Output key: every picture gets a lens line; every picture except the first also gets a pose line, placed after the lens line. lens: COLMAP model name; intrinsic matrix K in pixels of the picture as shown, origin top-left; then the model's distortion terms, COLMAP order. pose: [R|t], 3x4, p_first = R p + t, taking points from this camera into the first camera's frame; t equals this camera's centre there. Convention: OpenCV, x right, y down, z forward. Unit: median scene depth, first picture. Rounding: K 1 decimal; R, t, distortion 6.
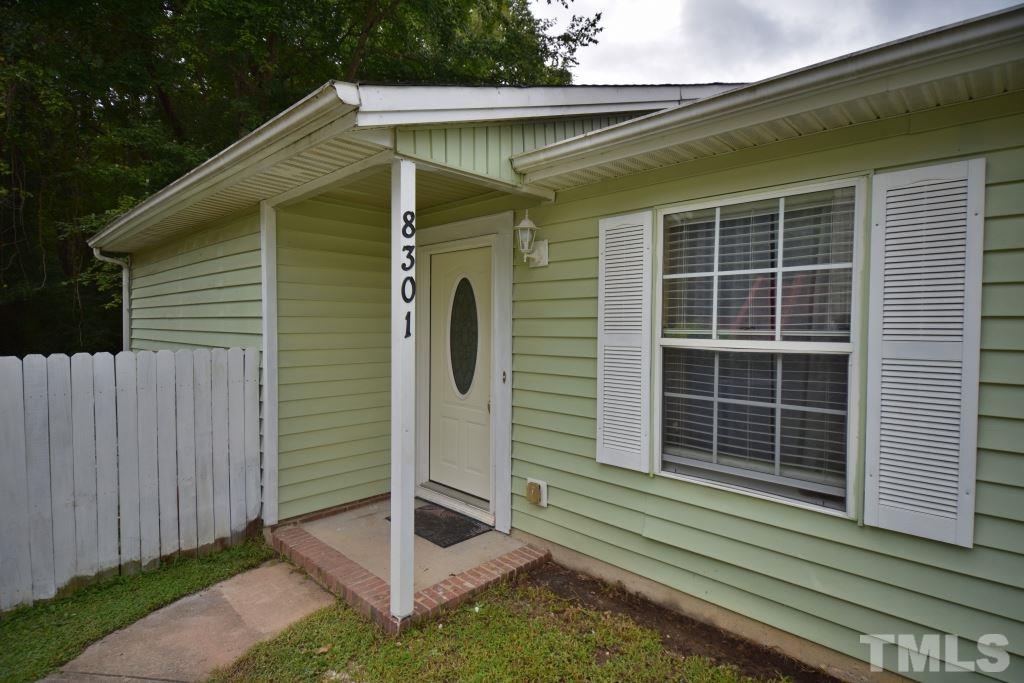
lens RADIAL K [[499.8, 0, 518.9], [0, 499.8, 350.2], [0, 0, 1]] dist [0.028281, -0.025399]
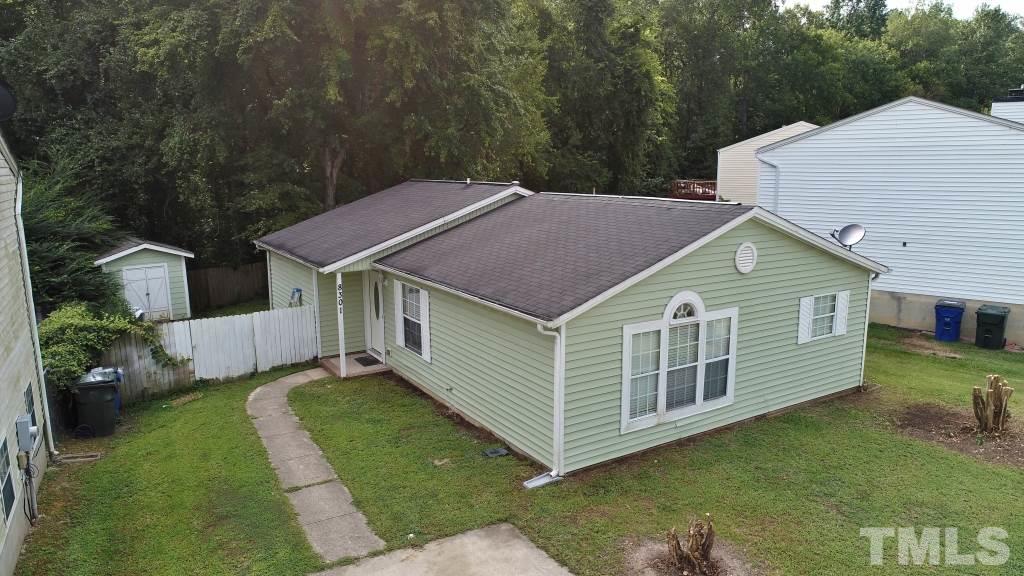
lens RADIAL K [[674.5, 0, 513.9], [0, 674.5, 275.6], [0, 0, 1]] dist [0.004961, 0.001597]
pose [[0.967339, 0.023192, -0.252422, 2.258260], [0.008411, 0.992321, 0.123405, -0.888053], [0.253346, -0.121497, 0.959716, -3.504428]]
